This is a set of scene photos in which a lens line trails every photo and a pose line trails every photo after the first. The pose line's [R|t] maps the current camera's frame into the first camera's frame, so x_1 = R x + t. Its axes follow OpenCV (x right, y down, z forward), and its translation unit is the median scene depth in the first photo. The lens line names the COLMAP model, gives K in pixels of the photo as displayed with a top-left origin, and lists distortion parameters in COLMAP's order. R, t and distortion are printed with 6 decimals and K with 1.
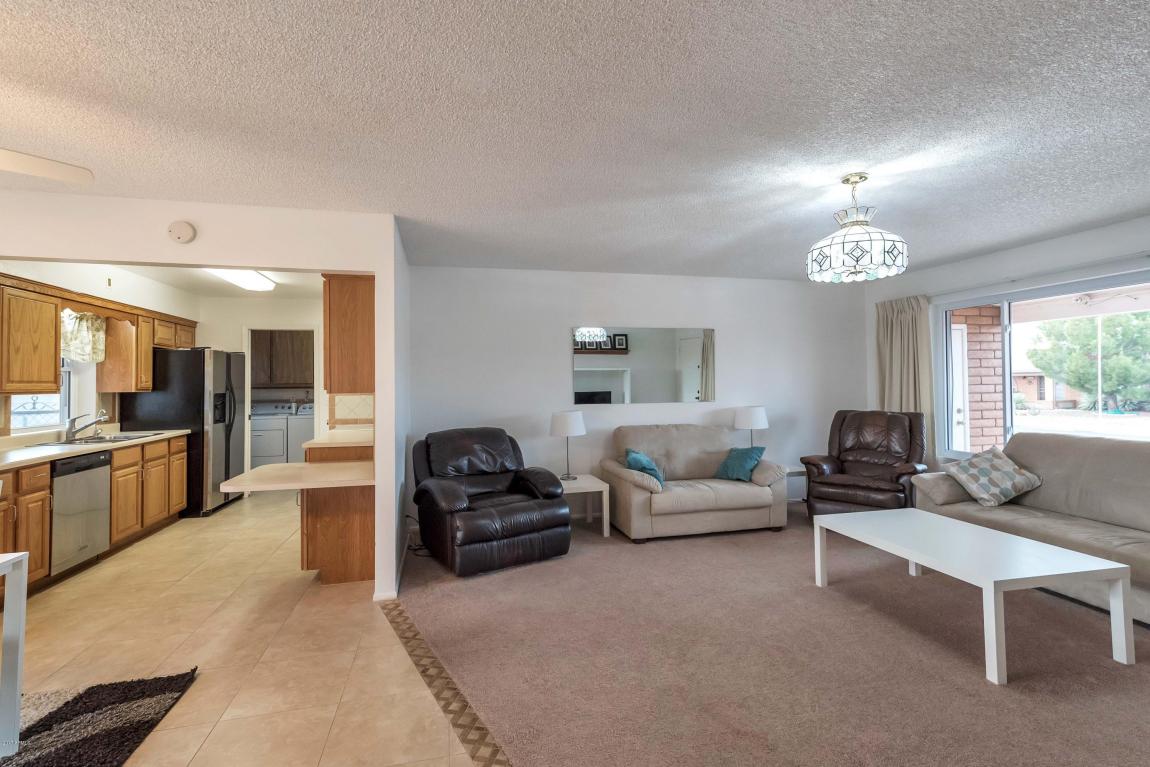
lens RADIAL K [[516.8, 0, 573.8], [0, 516.8, 381.1], [0, 0, 1]] dist [0.001216, -0.000058]
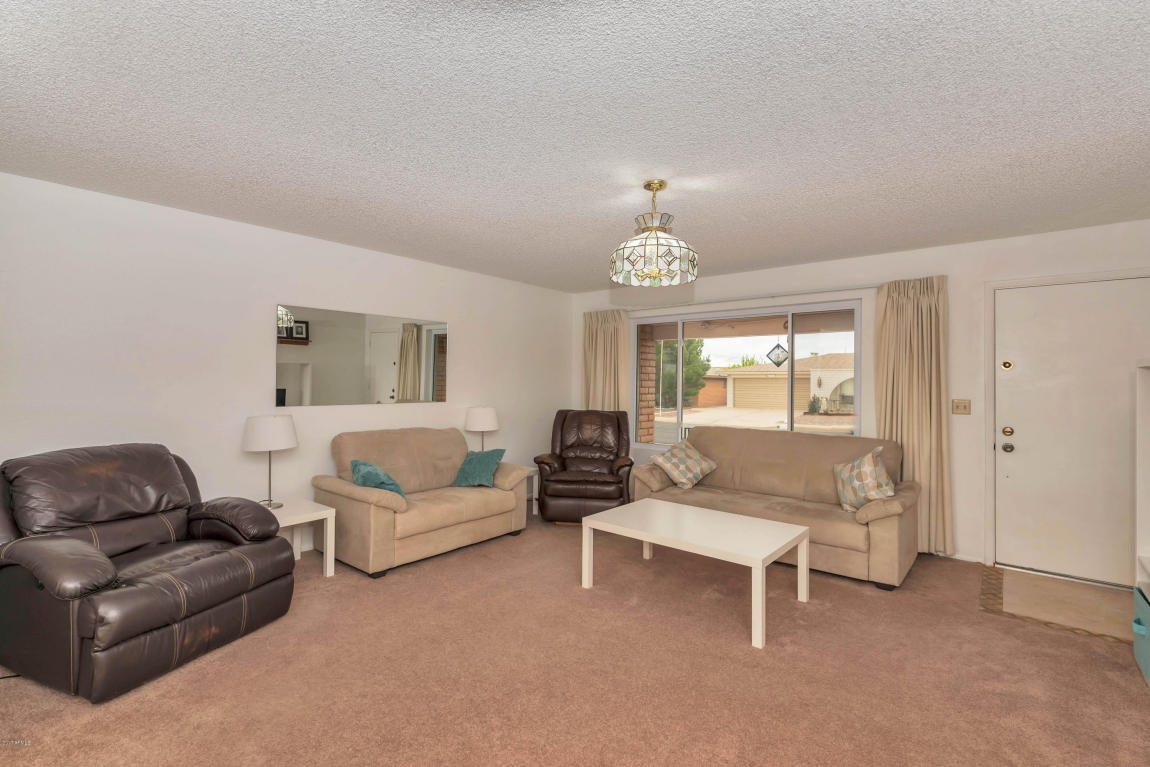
lens RADIAL K [[516.8, 0, 575.0], [0, 516.8, 378.4], [0, 0, 1]] dist [0.001216, -0.000058]
pose [[0.809021, 0.023388, 0.587315, -0.107100], [-0.022023, 0.999713, -0.009473, 0.001837], [-0.587367, -0.005270, 0.809303, 0.159676]]
